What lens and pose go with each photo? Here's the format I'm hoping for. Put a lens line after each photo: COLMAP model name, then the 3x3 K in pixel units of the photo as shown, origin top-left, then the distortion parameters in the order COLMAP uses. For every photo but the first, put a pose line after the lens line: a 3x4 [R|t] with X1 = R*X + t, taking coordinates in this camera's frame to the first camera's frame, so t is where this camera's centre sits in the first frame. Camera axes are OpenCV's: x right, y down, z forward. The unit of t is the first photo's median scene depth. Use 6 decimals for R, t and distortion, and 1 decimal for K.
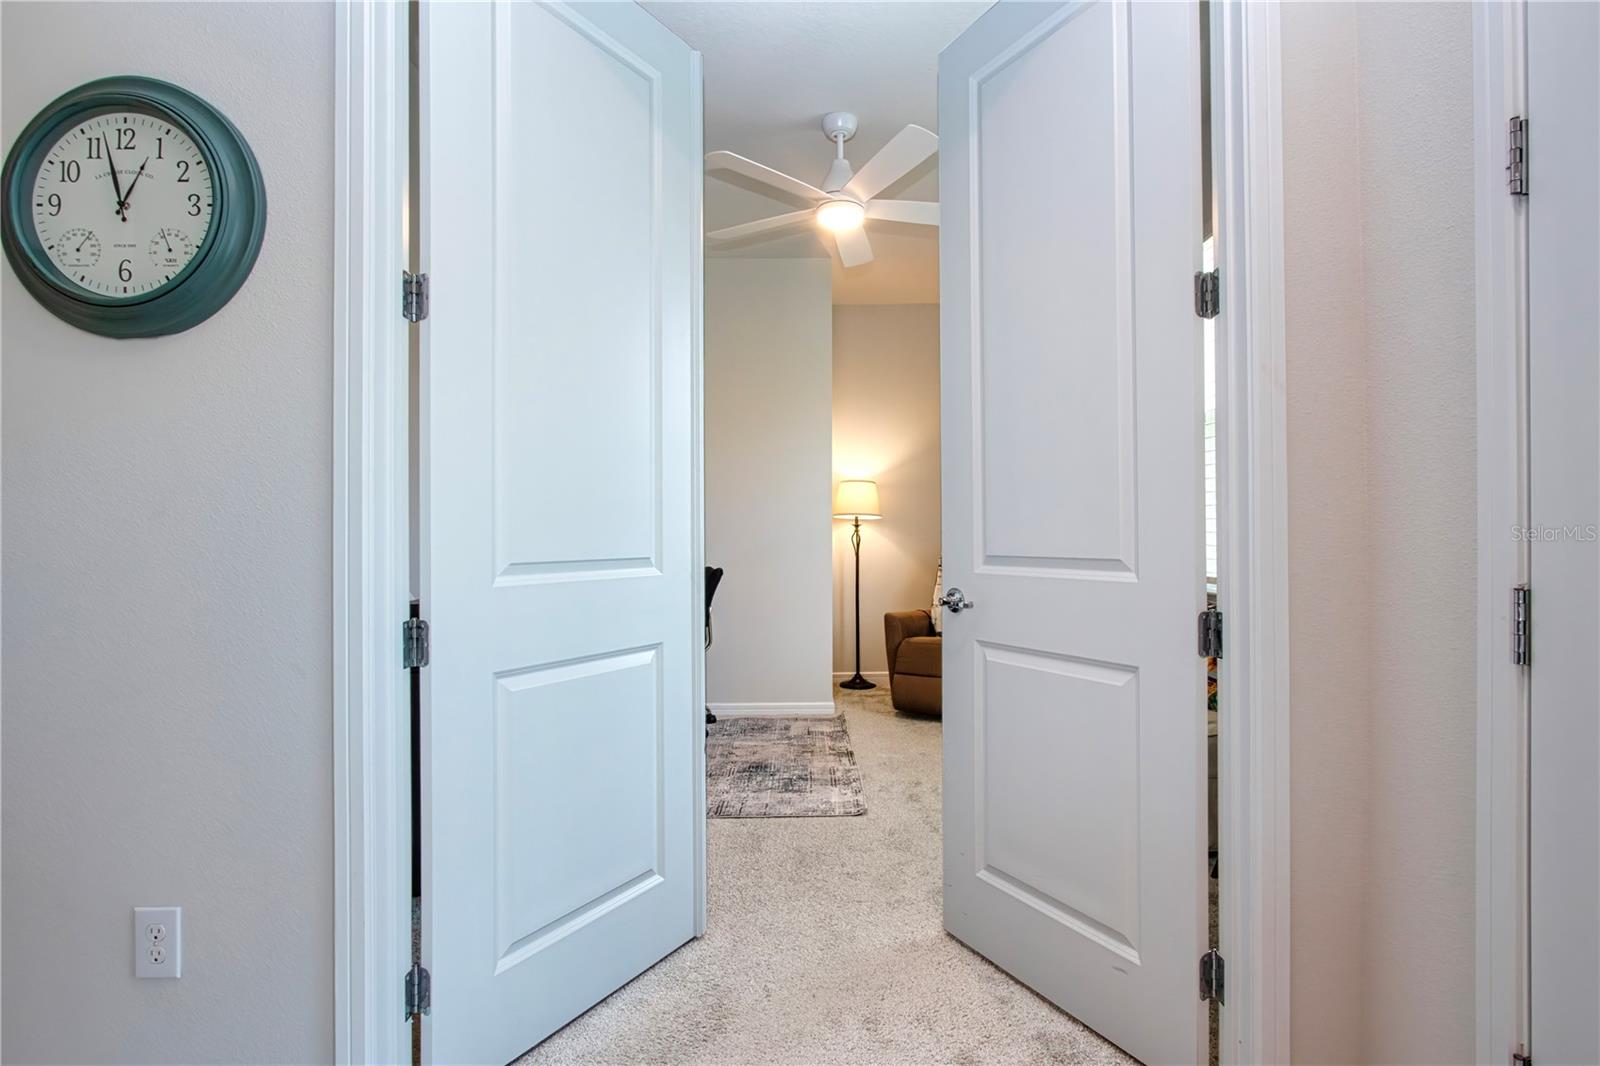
lens RADIAL K [[772.1, 0, 827.9], [0, 772.1, 554.7], [0, 0, 1]] dist [-0.017379, 0.002192]
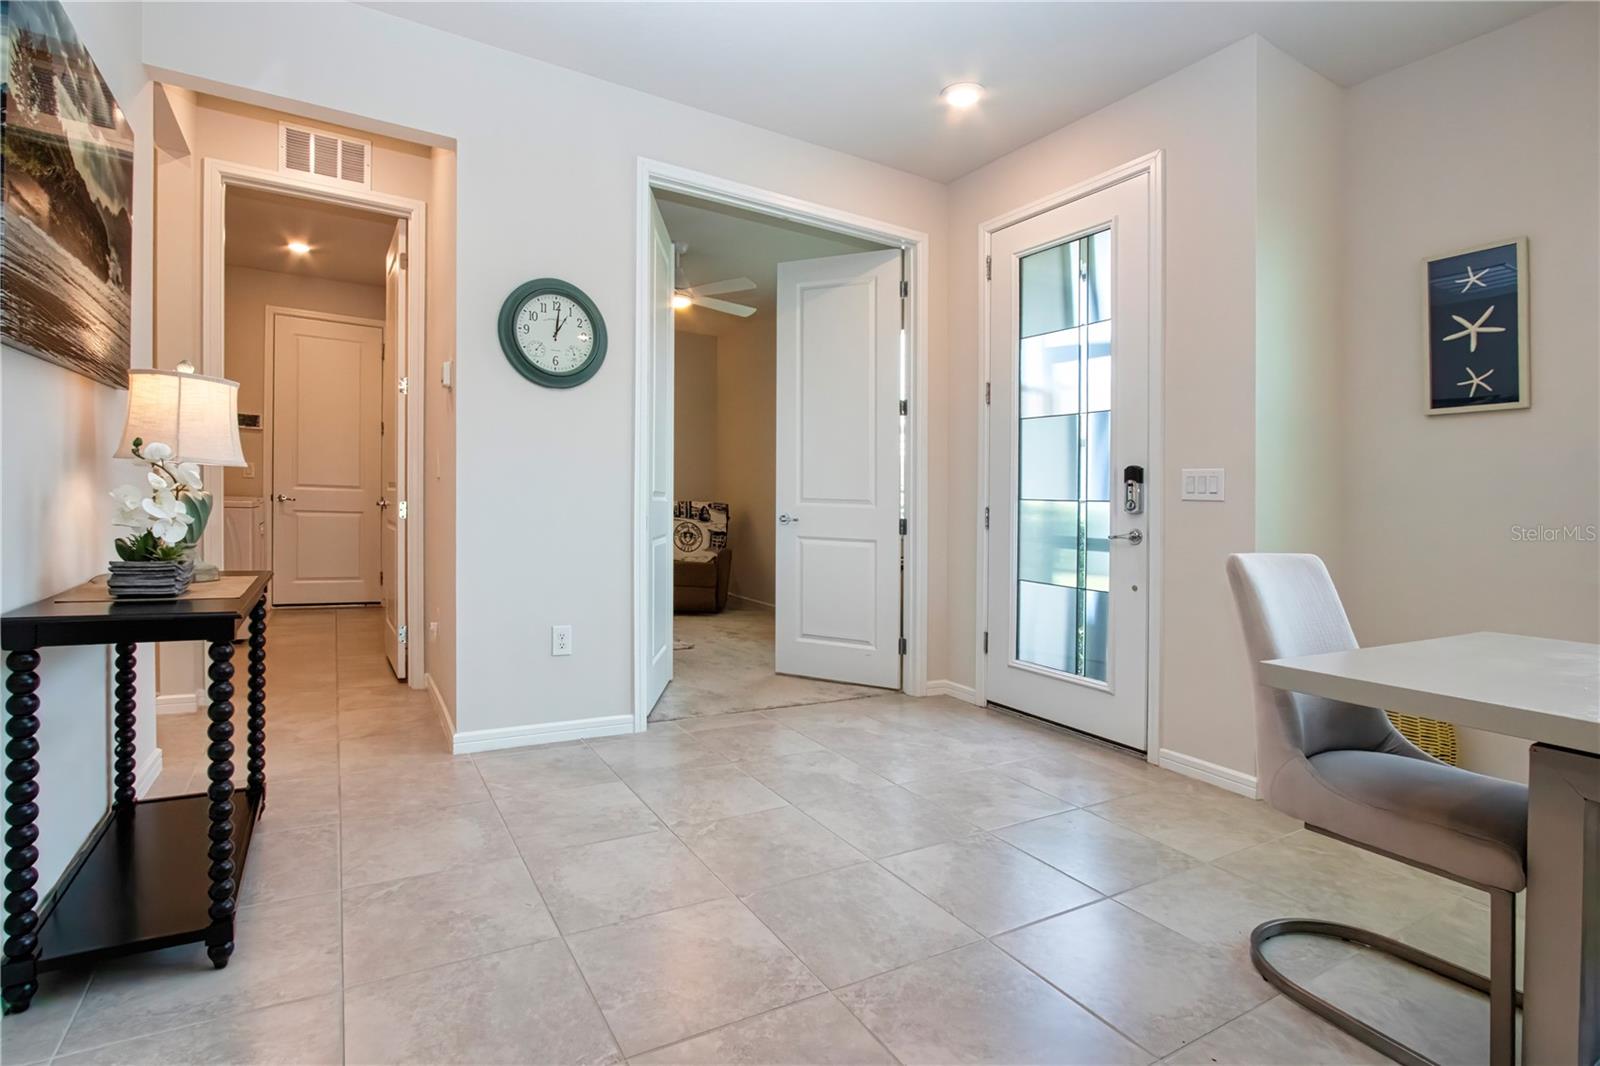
lens RADIAL K [[772.1, 0, 784.9], [0, 772.1, 507.1], [0, 0, 1]] dist [-0.017379, 0.002192]
pose [[0.875668, 0.036479, 0.481534, -0.517080], [-0.026999, 0.999281, -0.026604, 0.049038], [-0.482158, 0.010295, 0.876024, -0.532732]]
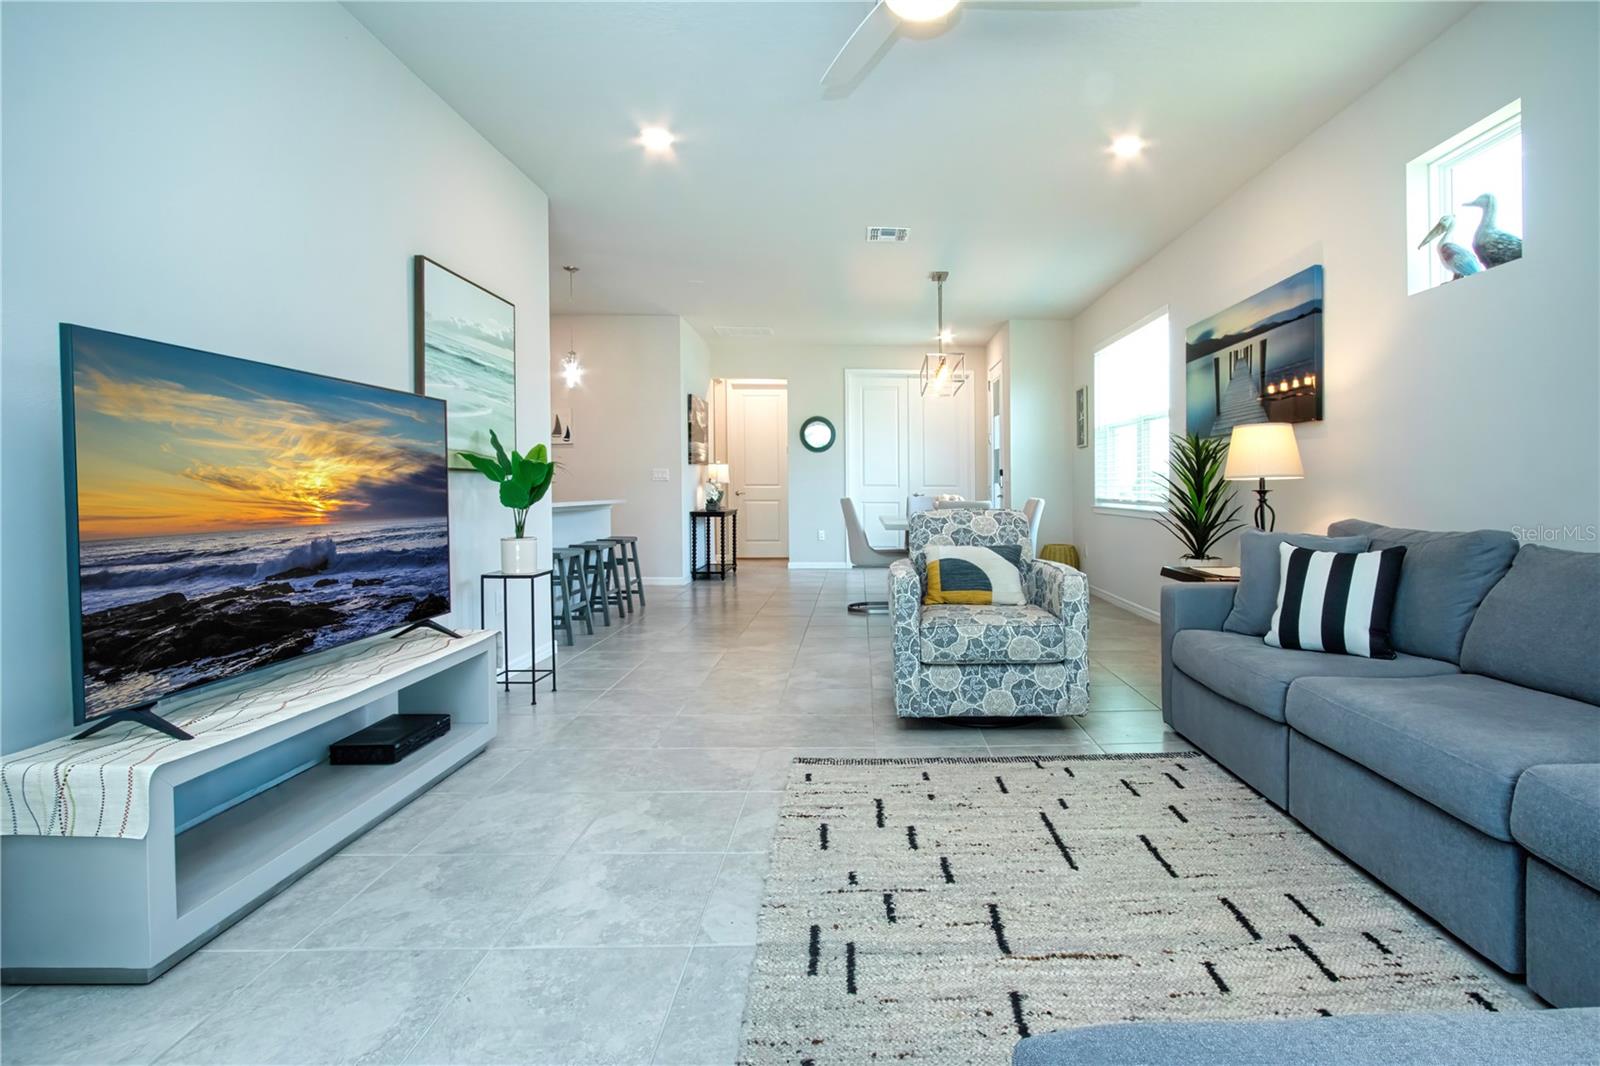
lens RADIAL K [[803.7, 0, 885.4], [0, 803.7, 480.5], [0, 0, 1]] dist [-0.008174, -0.002775]
pose [[0.999901, 0.013560, 0.003766, -0.107677], [-0.013390, 0.999037, -0.041794, 0.107020], [-0.004329, 0.041739, 0.999119, -2.408875]]
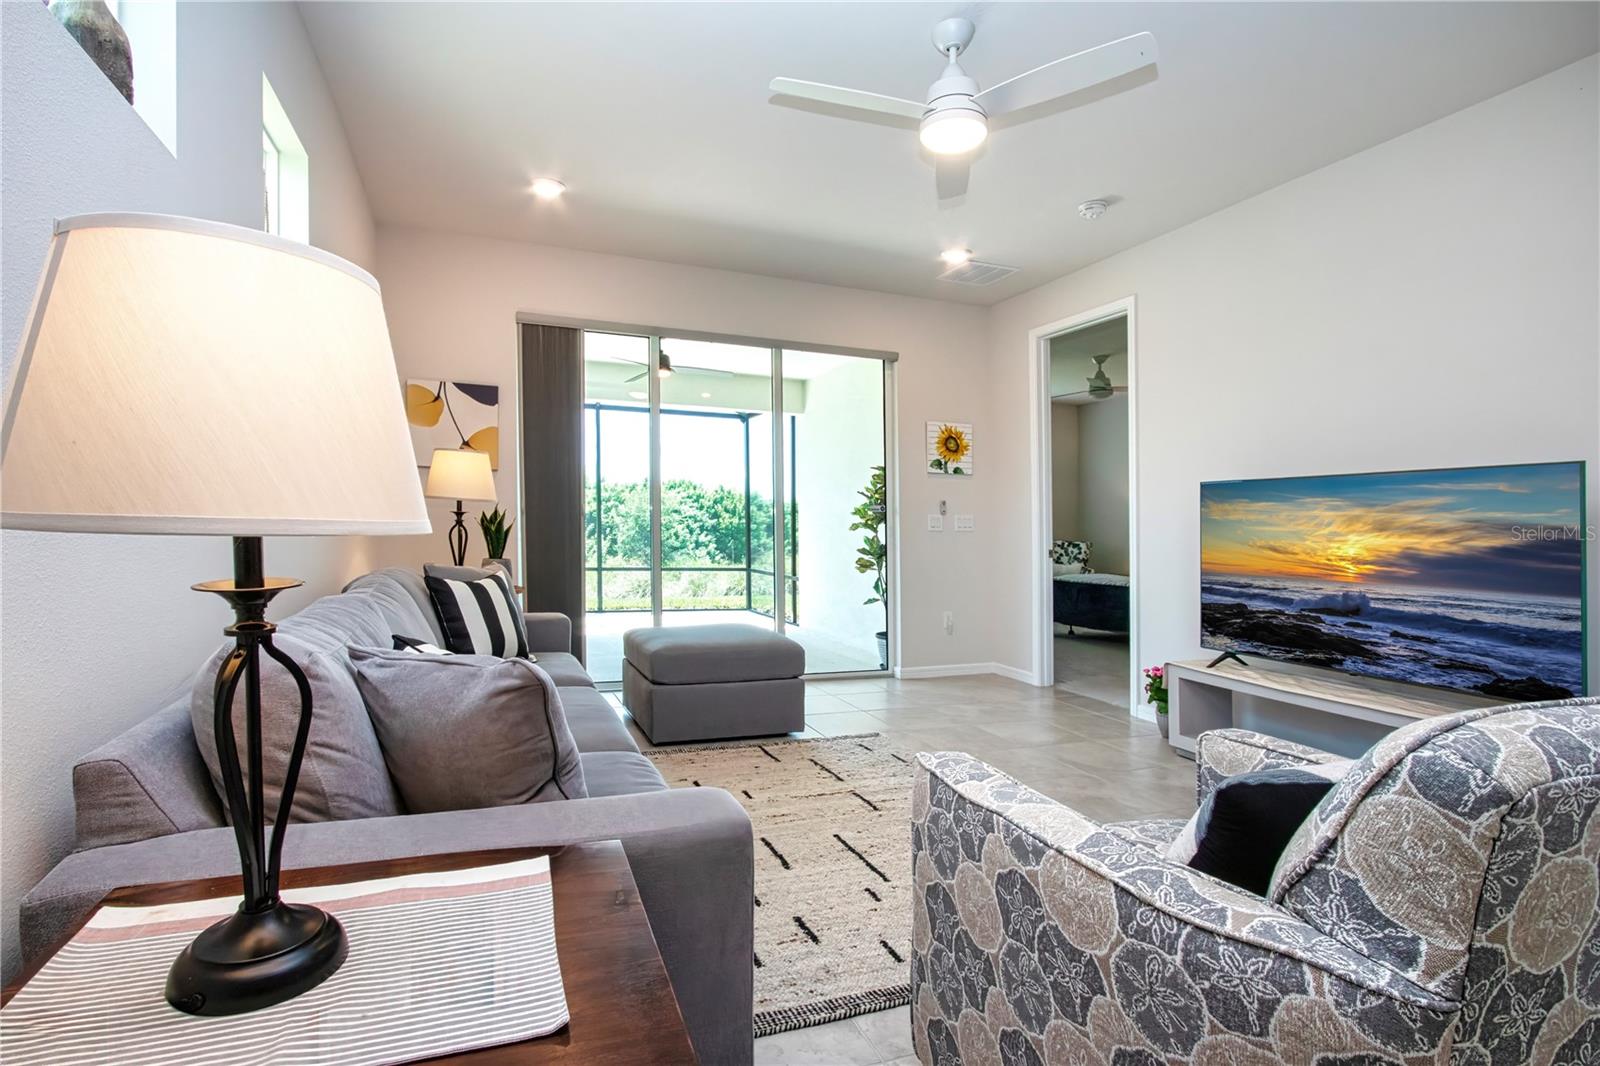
lens RADIAL K [[772.1, 0, 761.0], [0, 772.1, 534.4], [0, 0, 1]] dist [-0.017379, 0.002192]
pose [[-0.953510, -0.005022, -0.301319, 0.333717], [-0.019542, 0.998787, 0.045194, 0.042174], [0.300727, 0.048981, -0.952452, -1.132947]]
